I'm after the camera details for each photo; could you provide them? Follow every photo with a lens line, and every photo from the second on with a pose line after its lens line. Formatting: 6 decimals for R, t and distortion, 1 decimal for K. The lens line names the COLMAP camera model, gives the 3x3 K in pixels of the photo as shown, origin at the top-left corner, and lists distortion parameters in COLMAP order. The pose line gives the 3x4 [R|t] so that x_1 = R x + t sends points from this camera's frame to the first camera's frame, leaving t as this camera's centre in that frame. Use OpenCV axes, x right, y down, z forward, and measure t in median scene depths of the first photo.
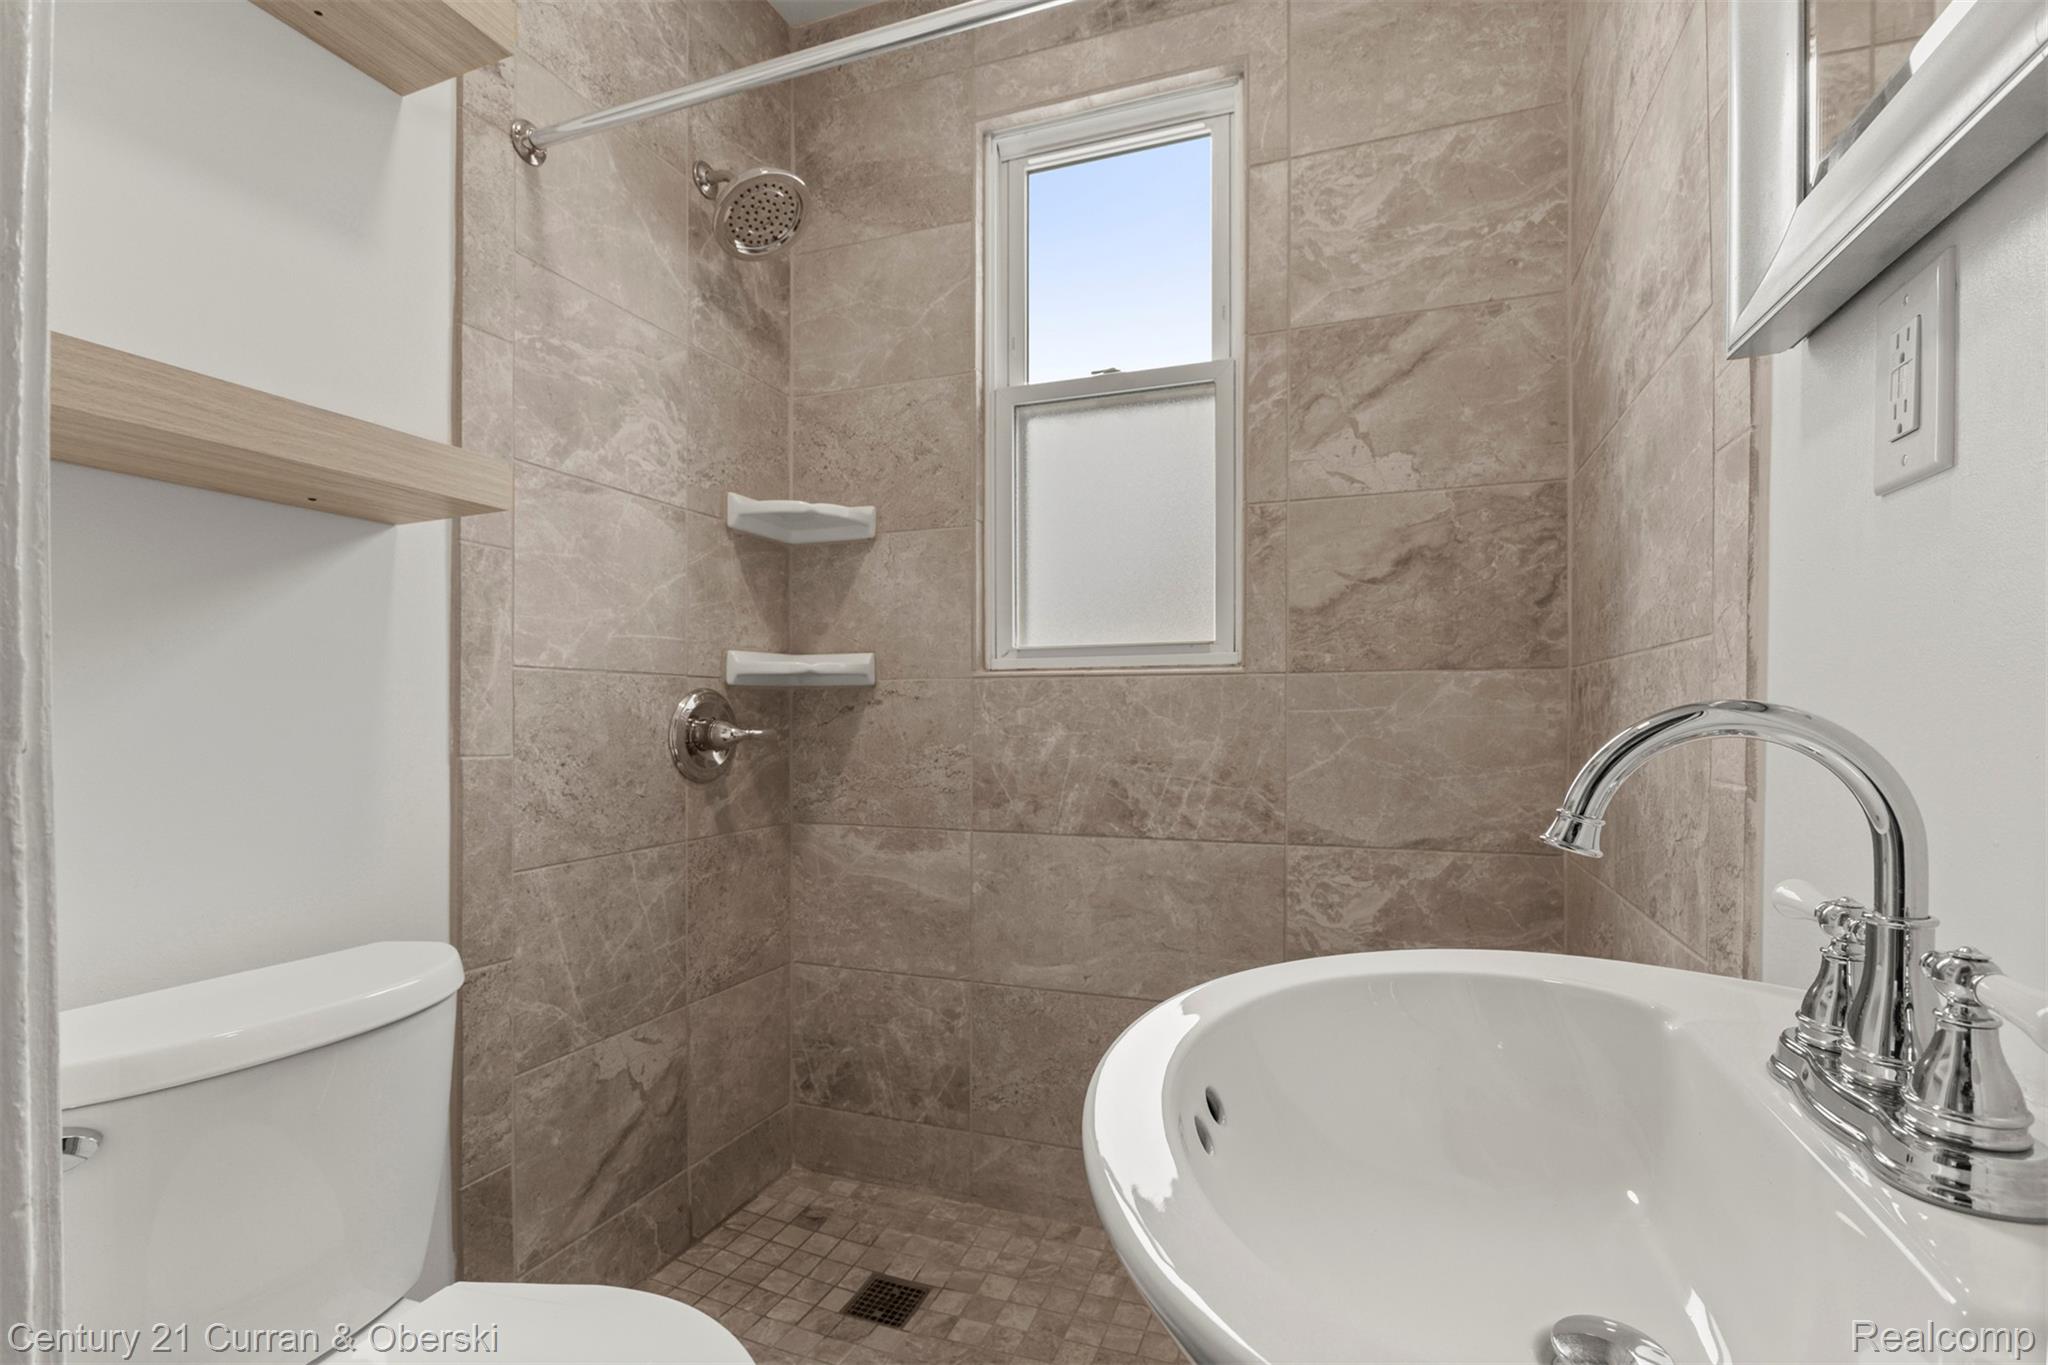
lens RADIAL K [[877.7, 0, 1051.6], [0, 877.7, 710.2], [0, 0, 1]] dist [0.012566, -0.002288]
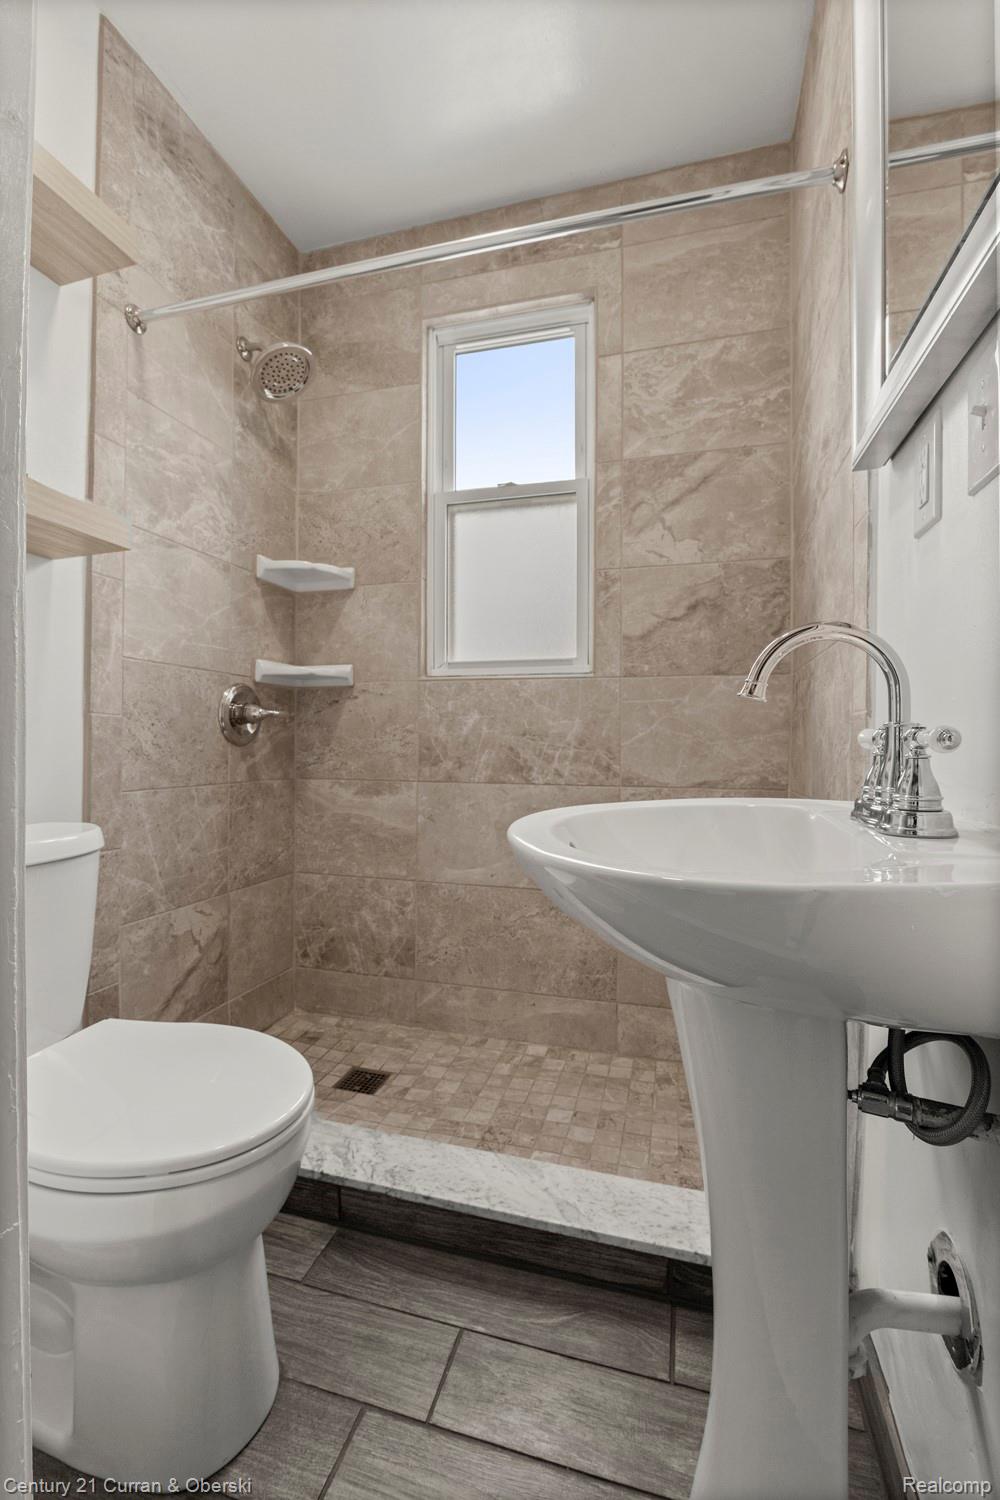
lens RADIAL K [[642.9, 0, 502.3], [0, 642.9, 742.9], [0, 0, 1]] dist [0.012566, -0.002288]
pose [[0.997492, 0.004440, 0.070642, -0.025586], [-0.003646, 0.999929, -0.011362, 0.090844], [-0.070687, 0.011076, 0.997437, -0.137583]]
